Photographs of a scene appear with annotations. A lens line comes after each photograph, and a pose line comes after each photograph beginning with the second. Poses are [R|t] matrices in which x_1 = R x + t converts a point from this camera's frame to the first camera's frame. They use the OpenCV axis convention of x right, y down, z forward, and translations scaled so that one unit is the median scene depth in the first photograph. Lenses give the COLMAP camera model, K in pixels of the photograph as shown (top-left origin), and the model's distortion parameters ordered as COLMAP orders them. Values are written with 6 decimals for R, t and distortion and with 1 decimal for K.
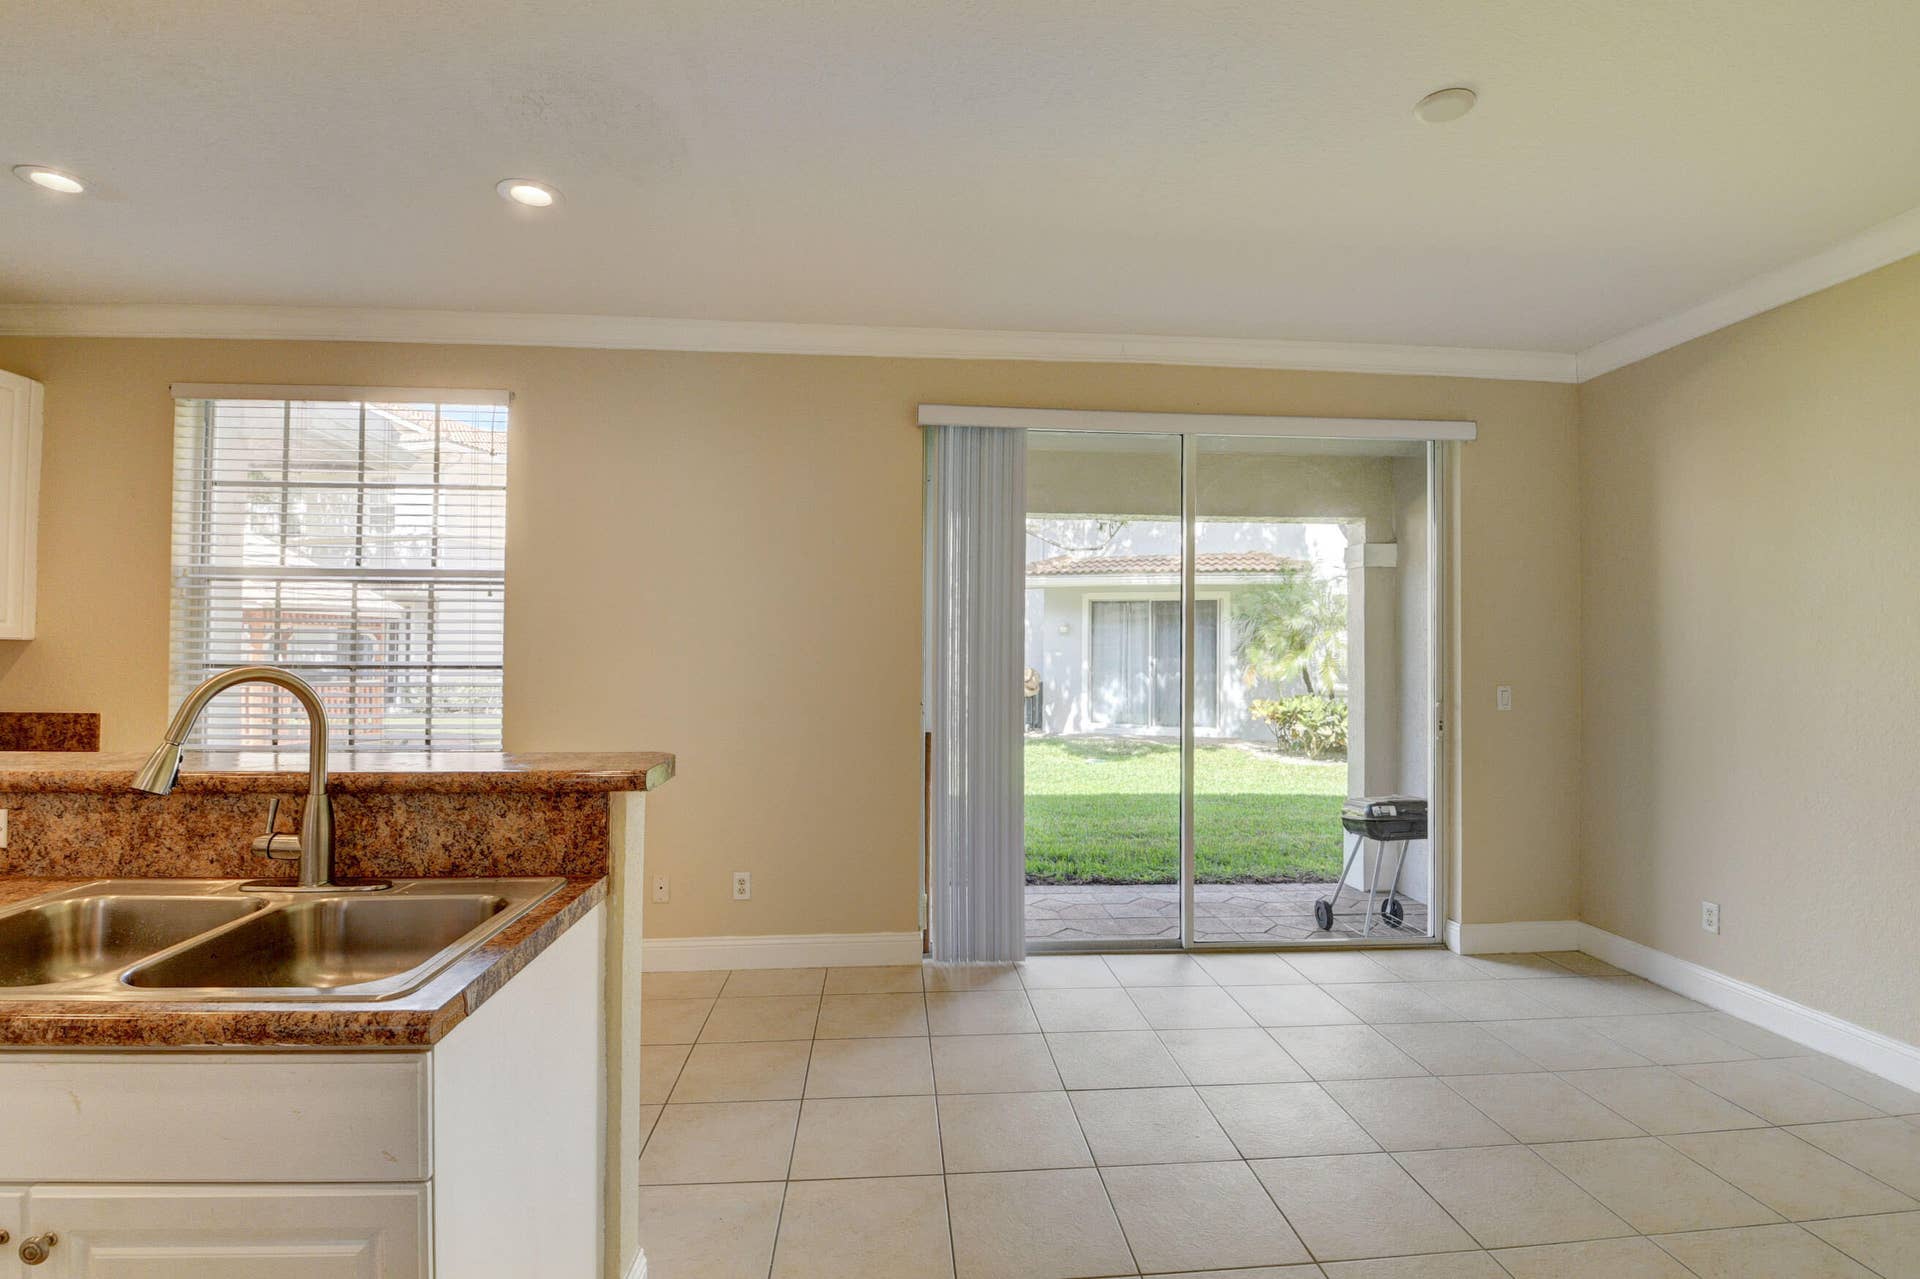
lens RADIAL K [[913.1, 0, 976.2], [0, 913.1, 637.2], [0, 0, 1]] dist [0.009435, -0.021637]
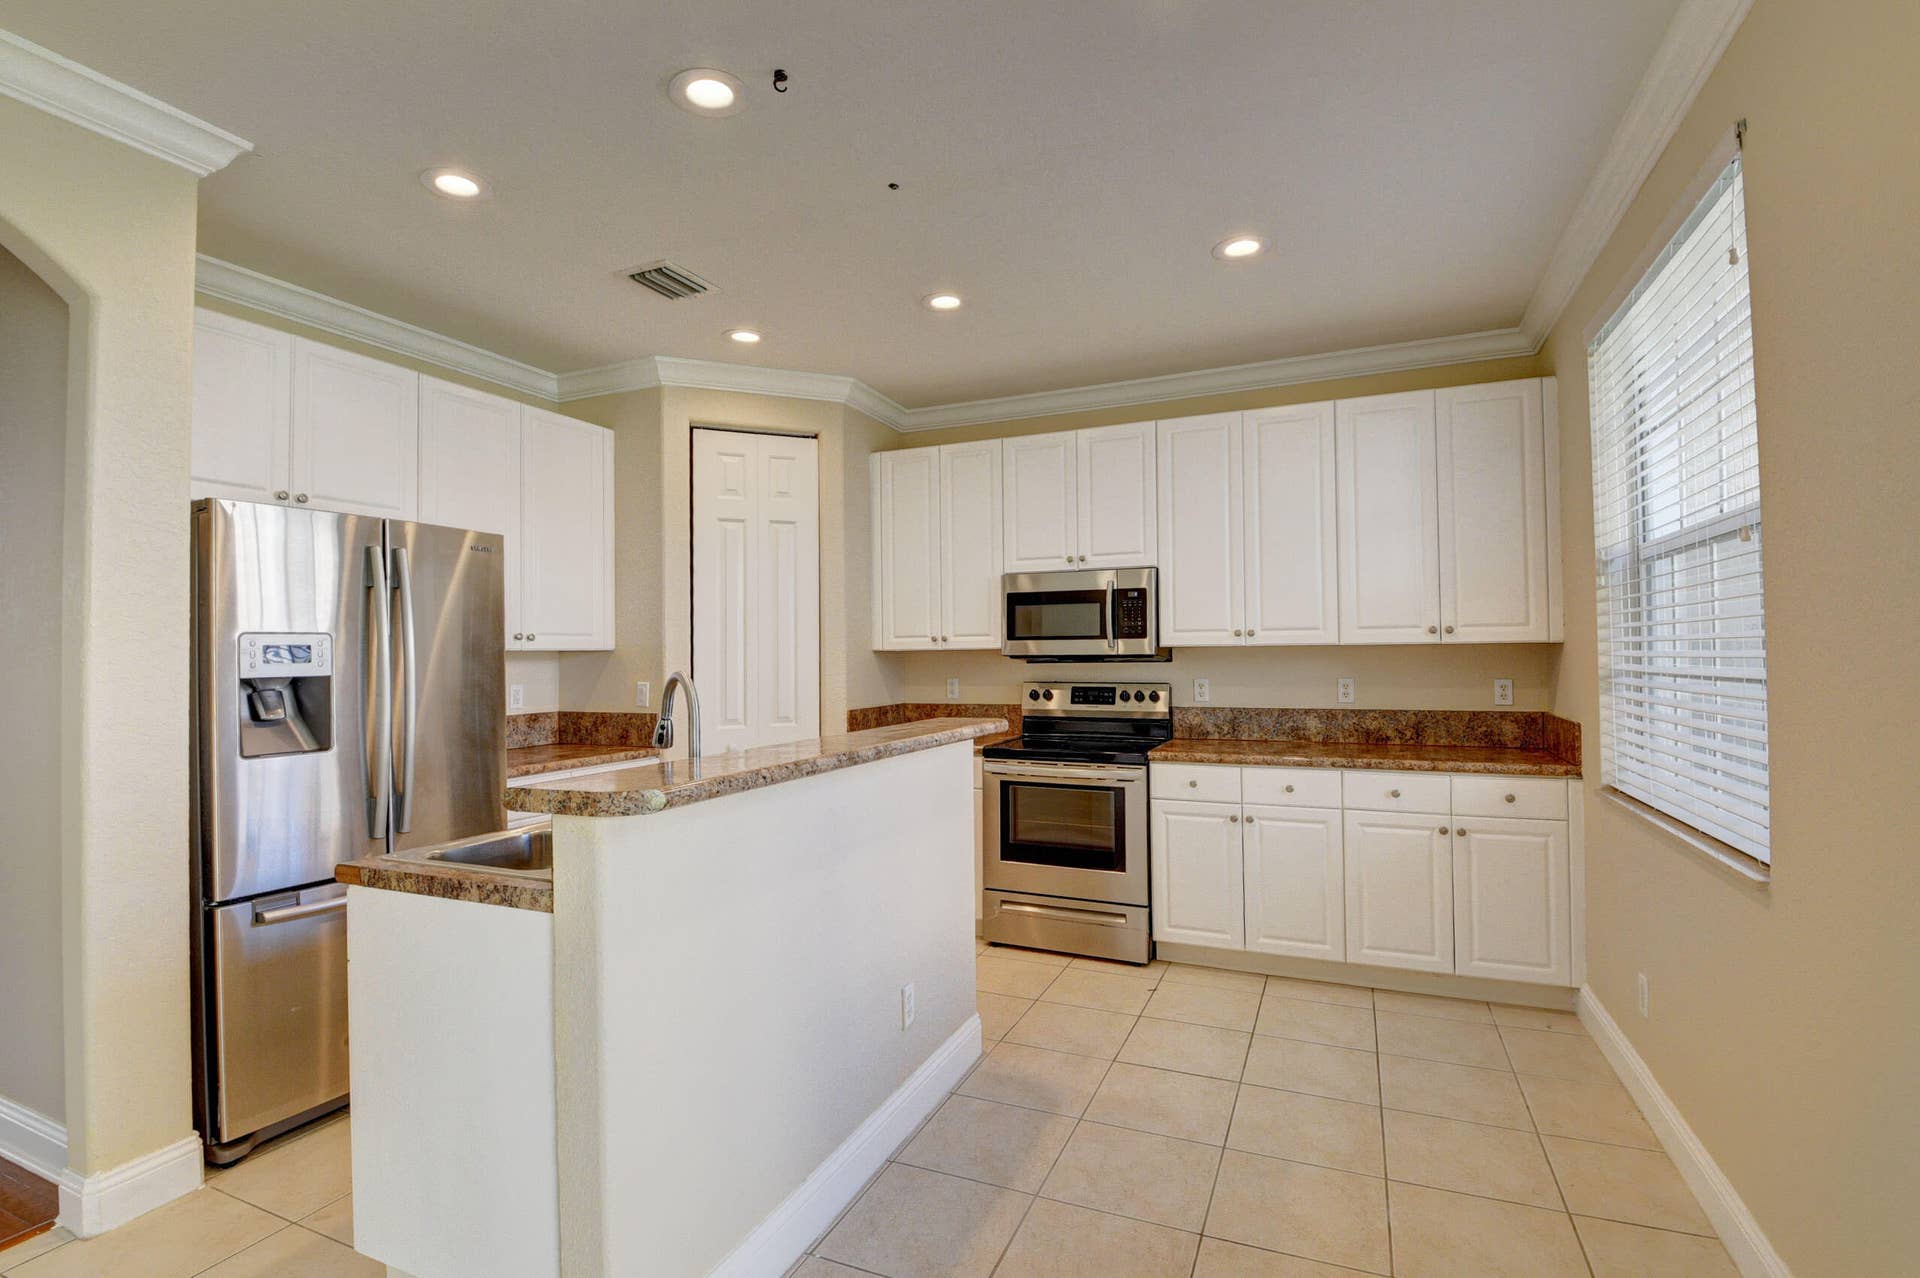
lens RADIAL K [[894.4, 0, 960.0], [0, 894.4, 639.0], [0, 0, 1]] dist [0.042693, -0.052744]
pose [[-0.476555, -0.017803, -0.878964, 0.110641], [0.023817, 0.999167, -0.033151, 0.016100], [0.878822, -0.036732, -0.475734, 0.896914]]
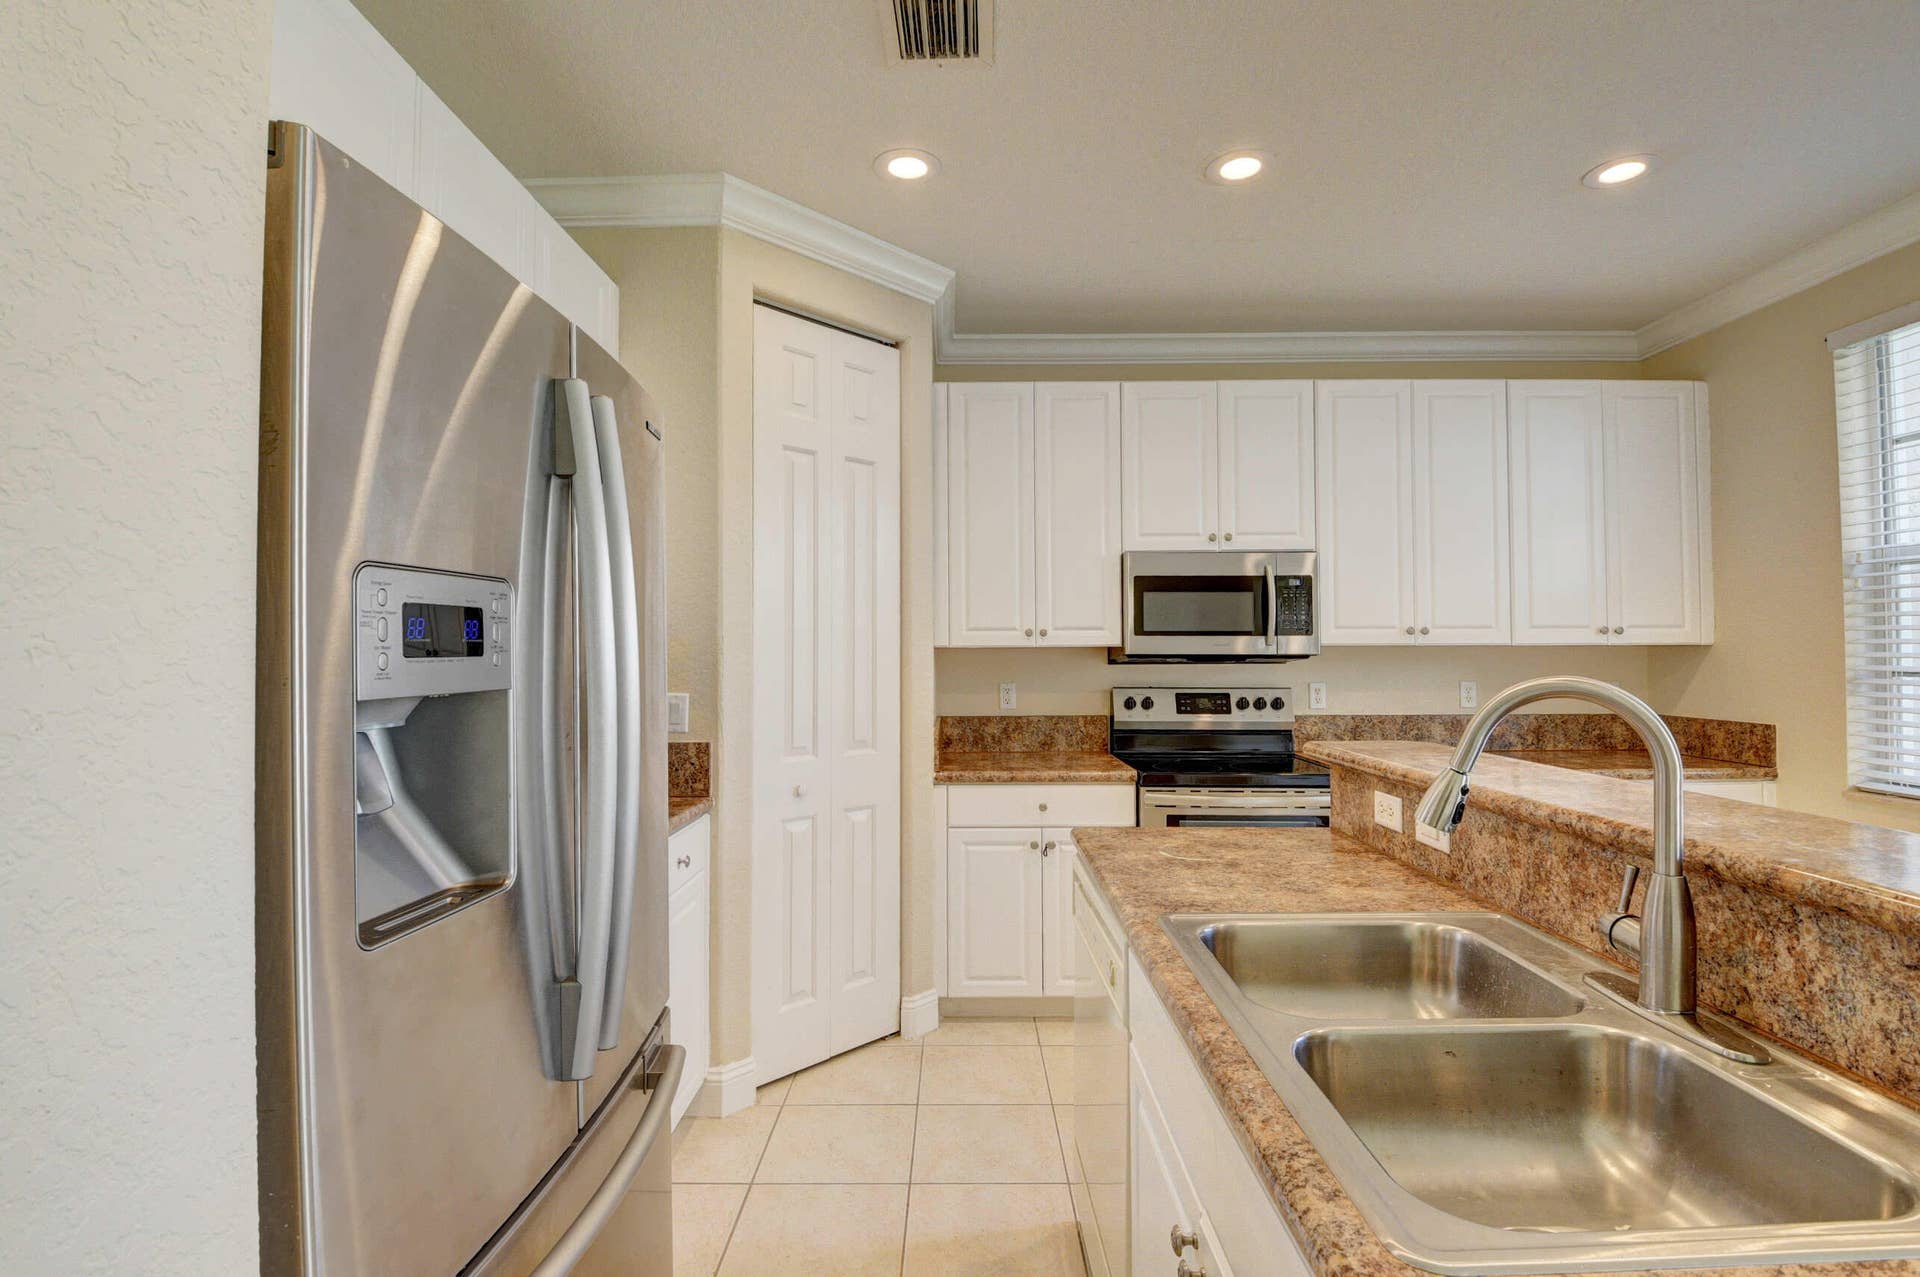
lens RADIAL K [[891.5, 0, 960.0], [0, 891.5, 638.5], [0, 0, 1]] dist [0.004720, -0.014809]
pose [[-0.092696, -0.024674, -0.995389, -0.015884], [0.021979, 0.999399, -0.026820, 0.004122], [0.995452, -0.024364, -0.092098, 0.278236]]
